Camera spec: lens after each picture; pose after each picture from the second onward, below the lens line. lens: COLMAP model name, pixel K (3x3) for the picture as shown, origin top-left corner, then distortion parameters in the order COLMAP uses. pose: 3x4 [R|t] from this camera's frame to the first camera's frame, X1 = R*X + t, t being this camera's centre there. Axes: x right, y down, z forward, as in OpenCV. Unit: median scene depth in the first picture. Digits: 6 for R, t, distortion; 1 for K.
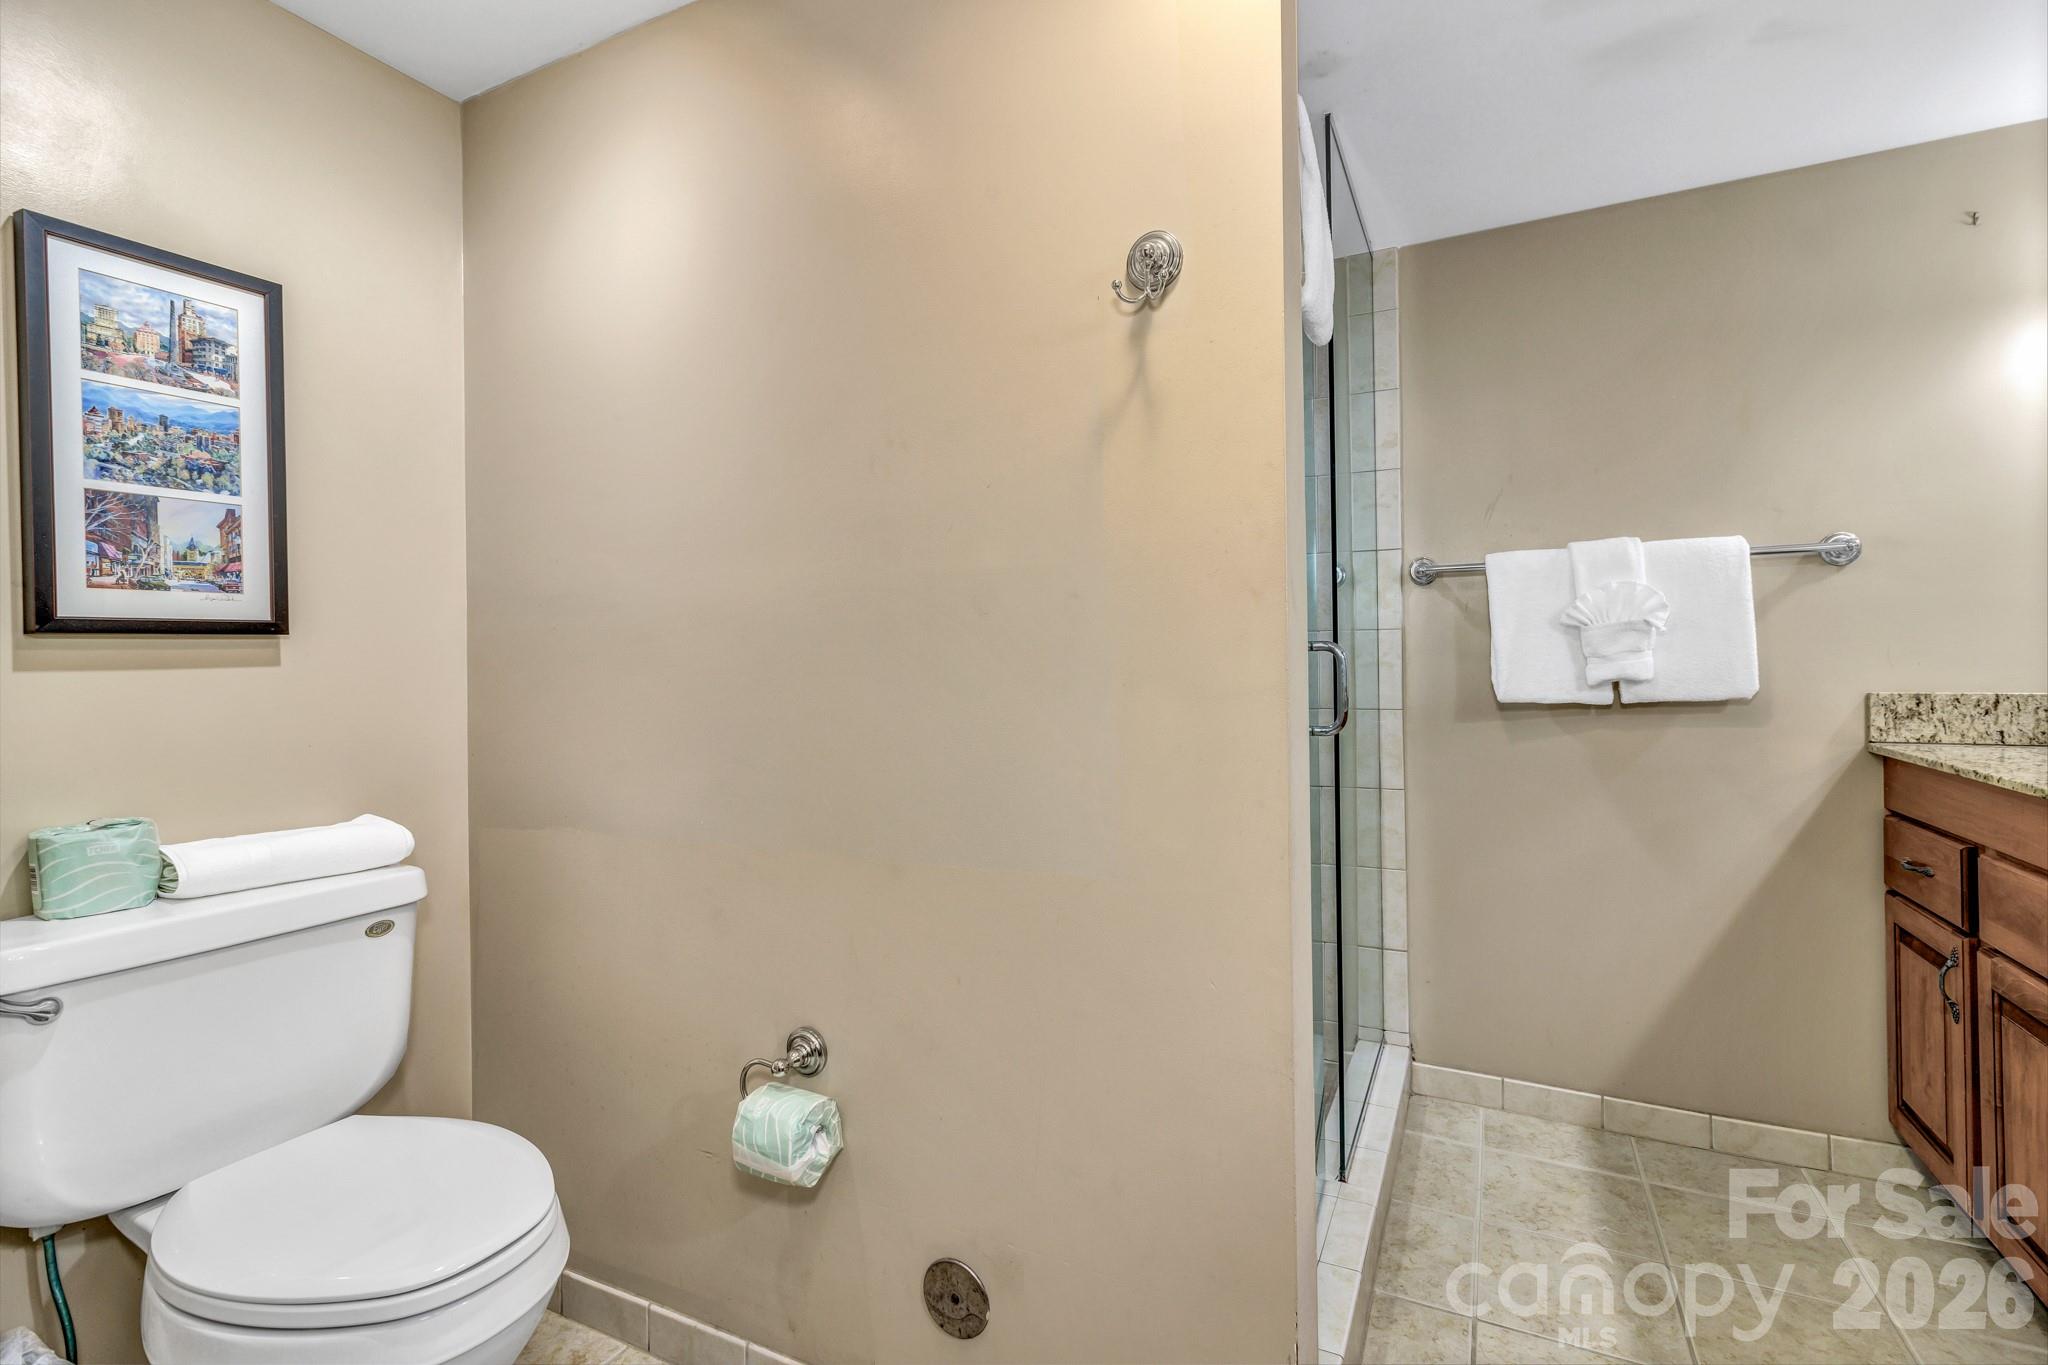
lens RADIAL K [[937.7, 0, 1024.3], [0, 937.7, 667.2], [0, 0, 1]] dist [-0.000216, 0.000588]
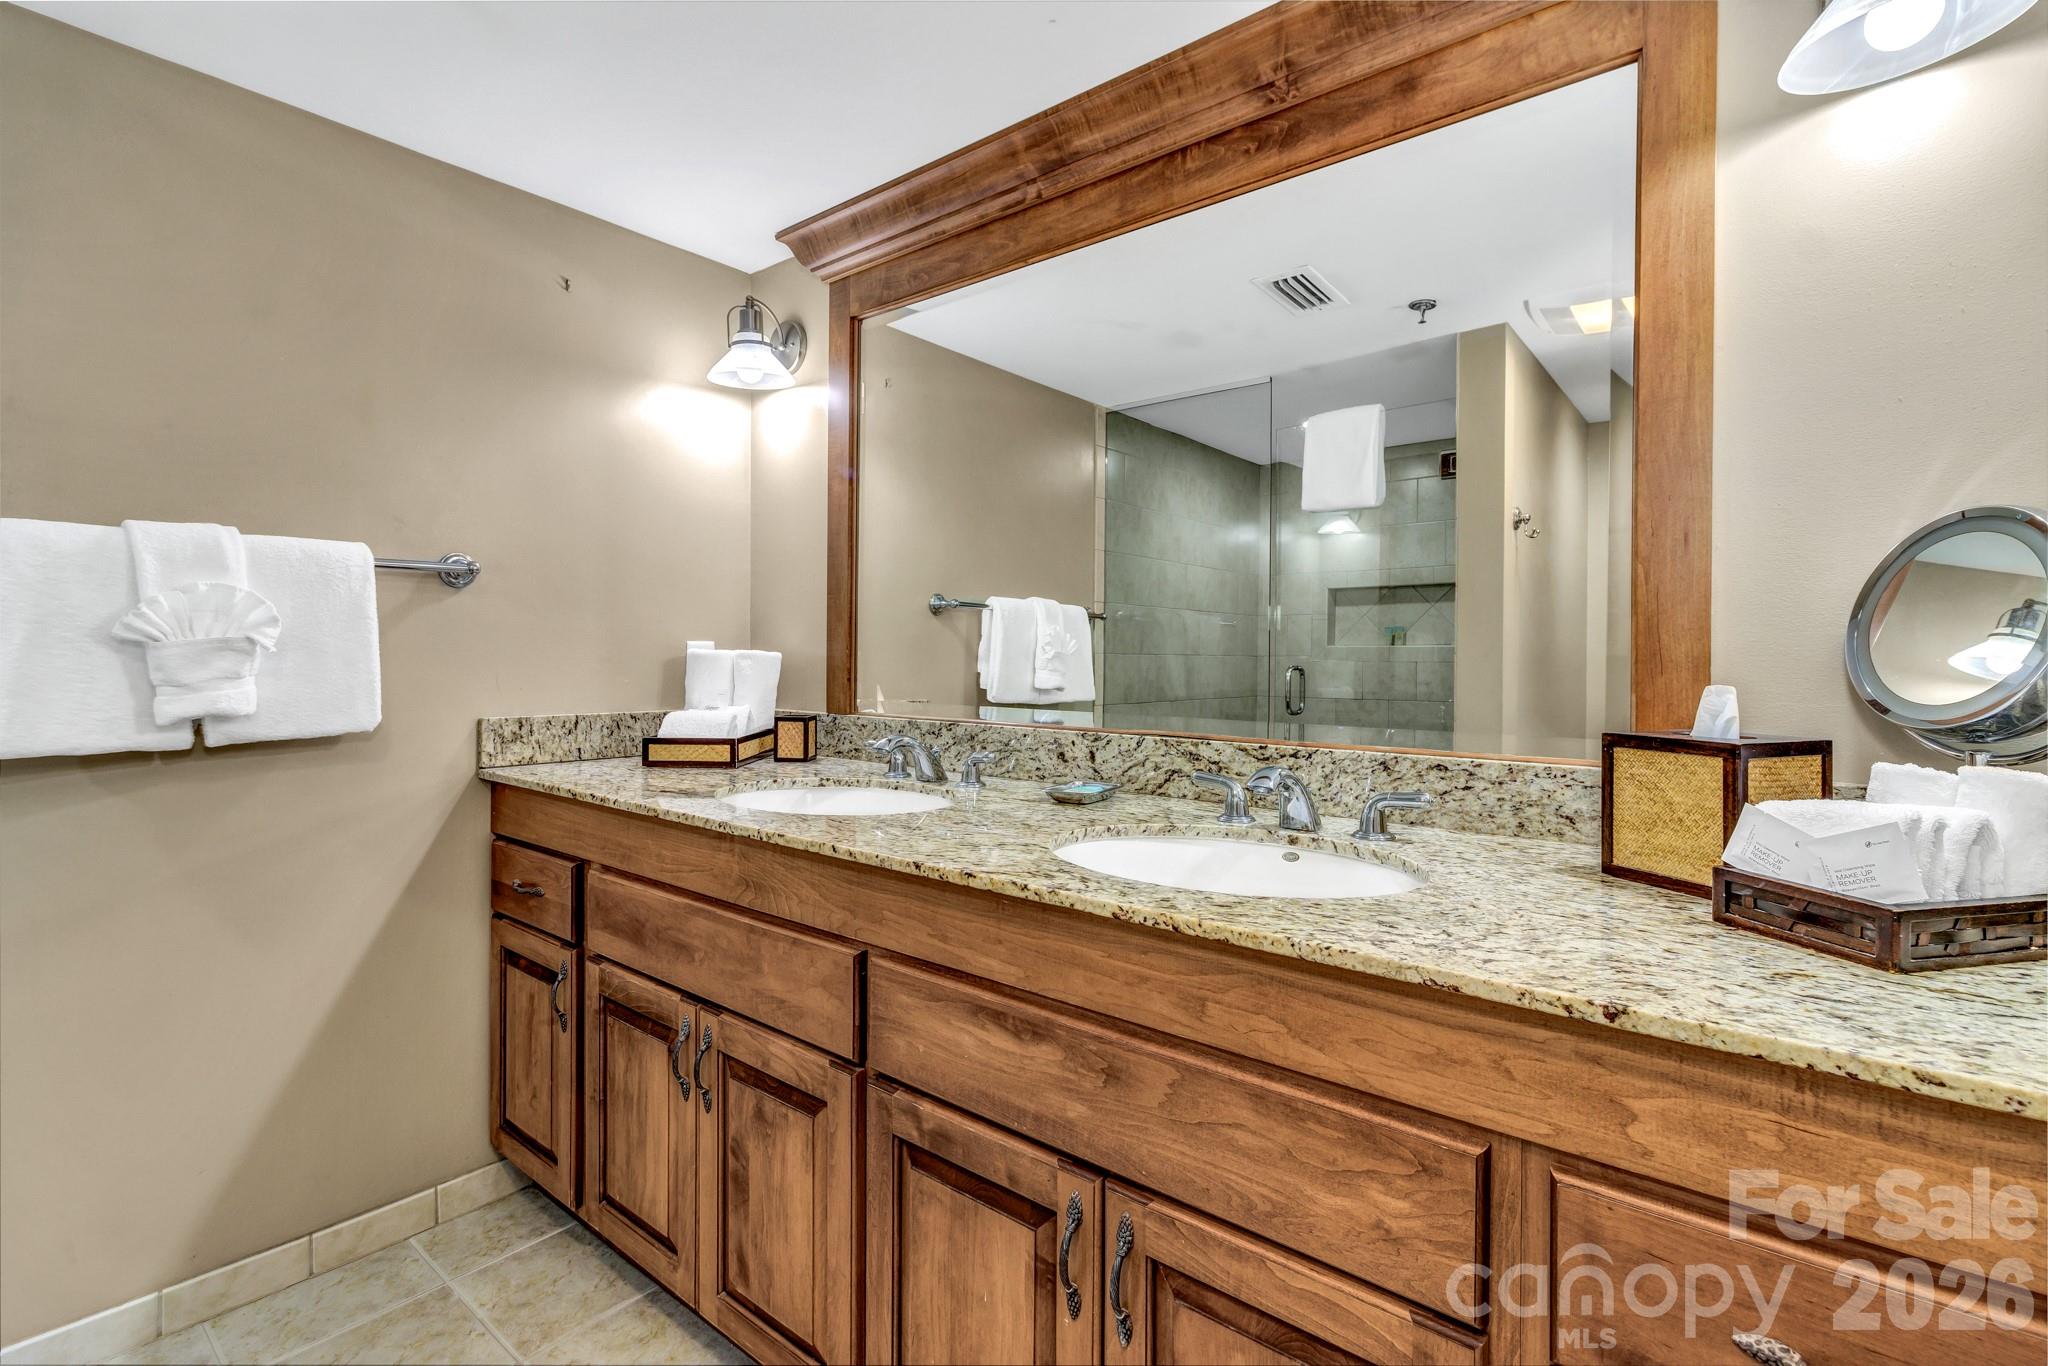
lens RADIAL K [[937.7, 0, 1023.1], [0, 937.7, 654.7], [0, 0, 1]] dist [-0.000216, 0.000588]
pose [[0.221586, 0.014992, 0.975026, 0.062665], [-0.000301, 0.999883, -0.015306, -0.025638], [-0.975141, 0.003098, 0.221565, 0.226205]]
